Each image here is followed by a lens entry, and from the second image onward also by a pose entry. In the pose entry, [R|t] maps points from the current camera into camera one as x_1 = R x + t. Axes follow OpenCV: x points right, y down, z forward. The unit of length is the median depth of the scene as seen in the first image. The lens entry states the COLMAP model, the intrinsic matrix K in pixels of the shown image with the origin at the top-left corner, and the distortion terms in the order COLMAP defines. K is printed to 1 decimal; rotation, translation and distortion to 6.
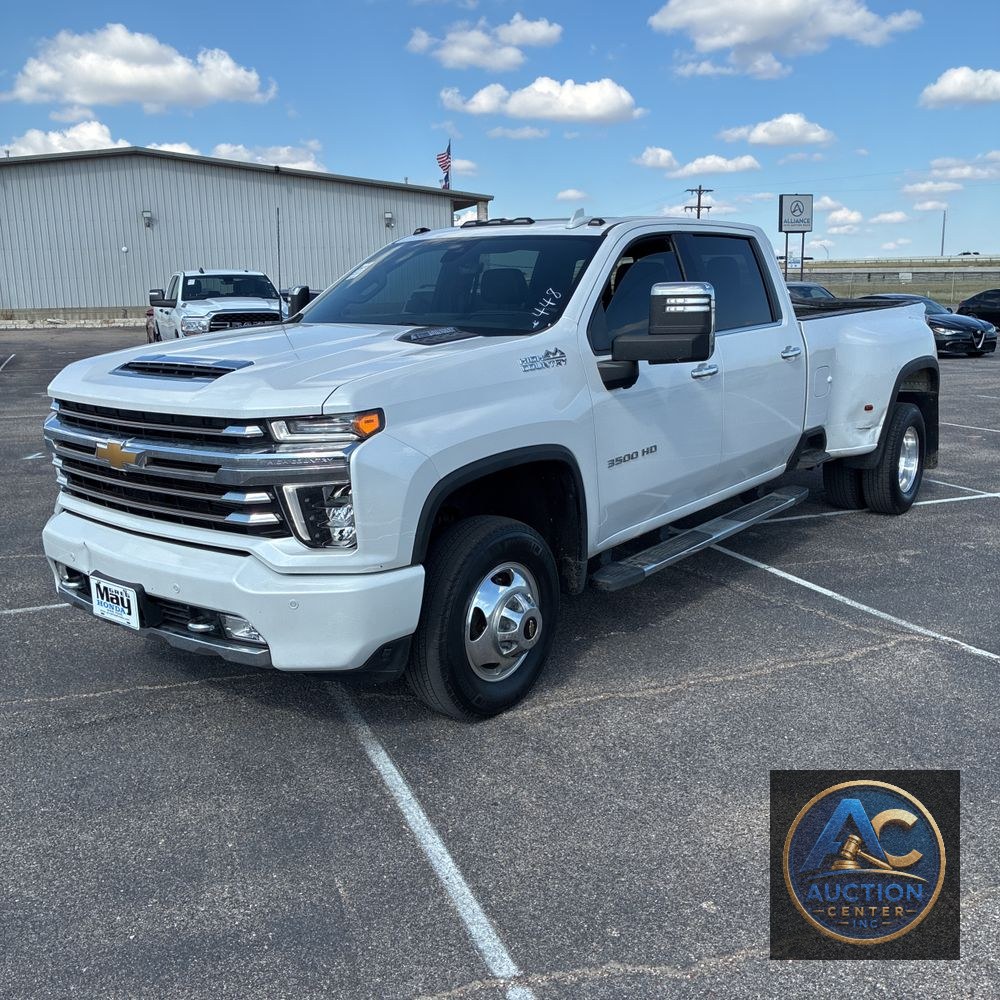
lens RADIAL K [[1117.3, 0, 500.0], [0, 1117.3, 500.0], [0, 0, 1]] dist [0.050948, -0.011557]
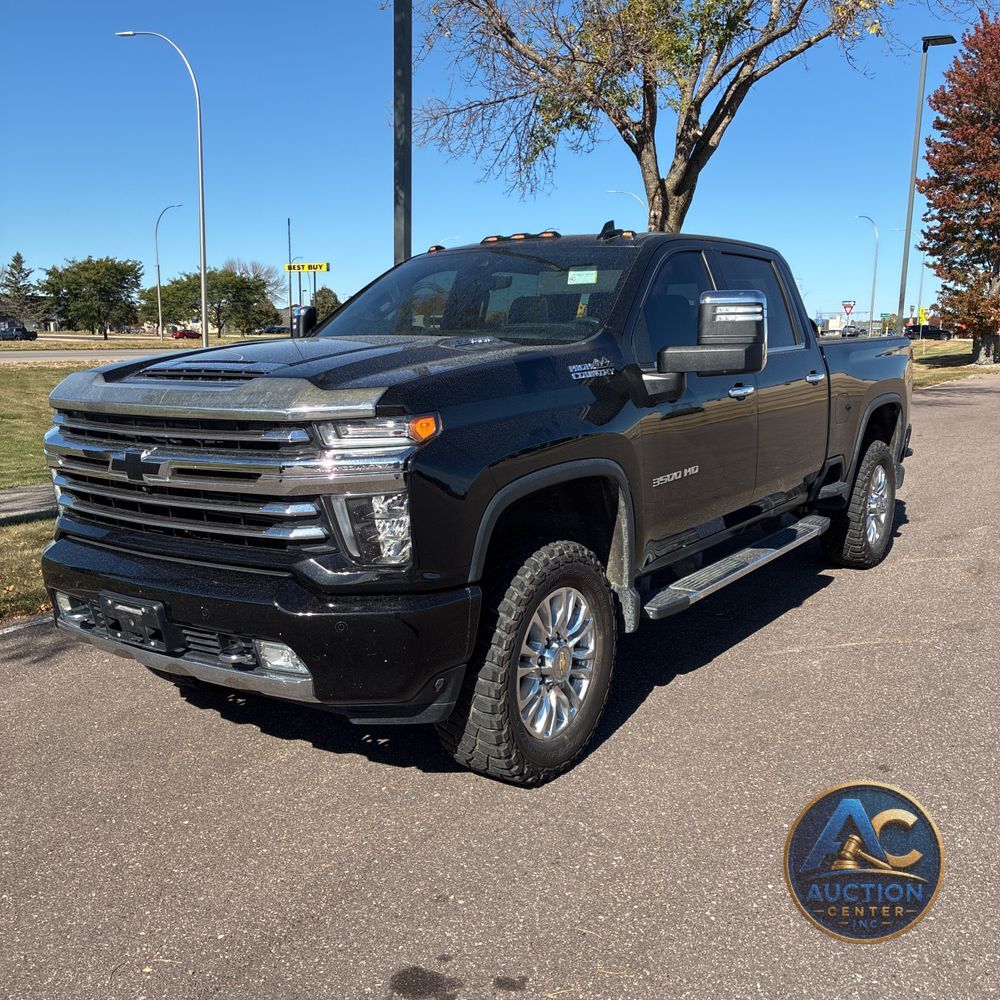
lens RADIAL K [[1117.3, 0, 500.0], [0, 1117.3, 500.0], [0, 0, 1]] dist [0.050948, -0.011557]
pose [[0.998703, -0.002545, 0.050842, -0.082793], [0.005193, 0.998633, -0.052021, 0.031135], [-0.050640, 0.052217, 0.997351, 0.072497]]
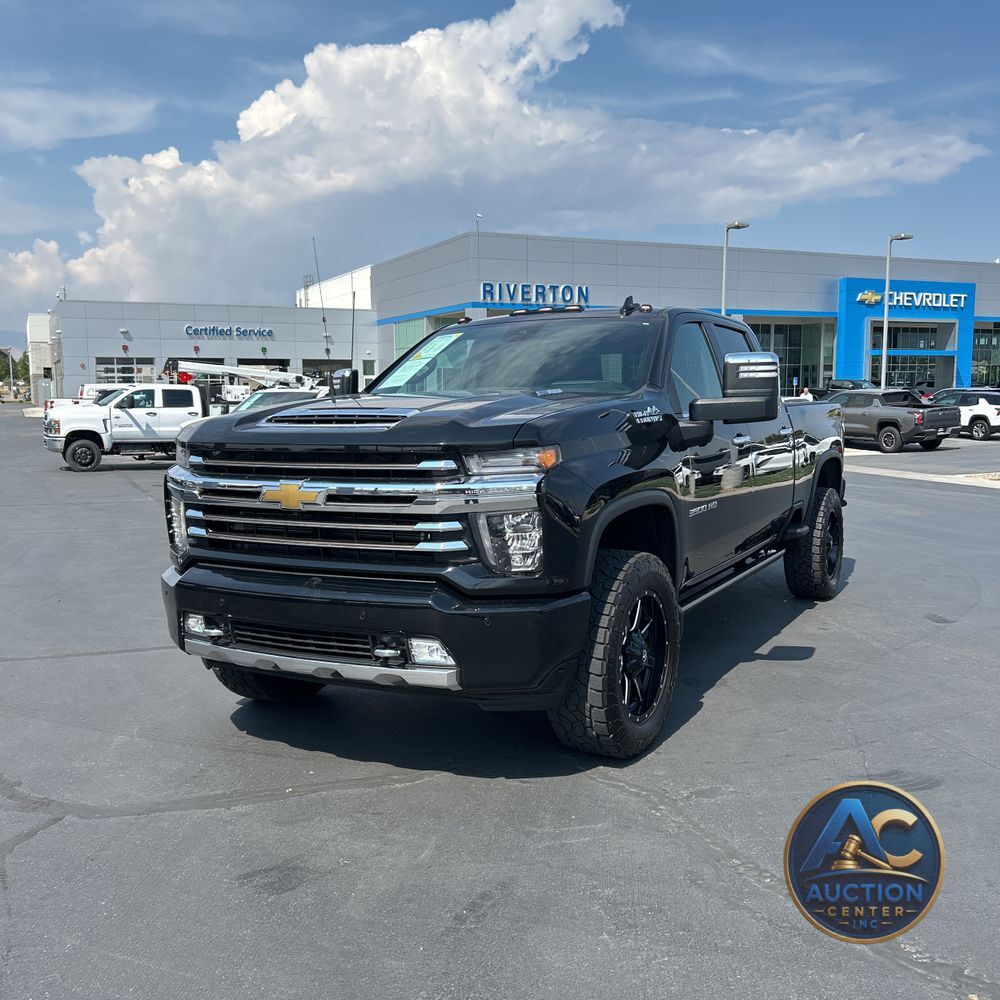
lens RADIAL K [[1117.3, 0, 500.0], [0, 1117.3, 500.0], [0, 0, 1]] dist [0.050948, -0.011557]
pose [[0.985387, -0.009839, 0.170048, -0.286627], [0.030812, 0.992157, -0.121140, 0.085925], [-0.167523, 0.124609, 0.977961, -0.058419]]
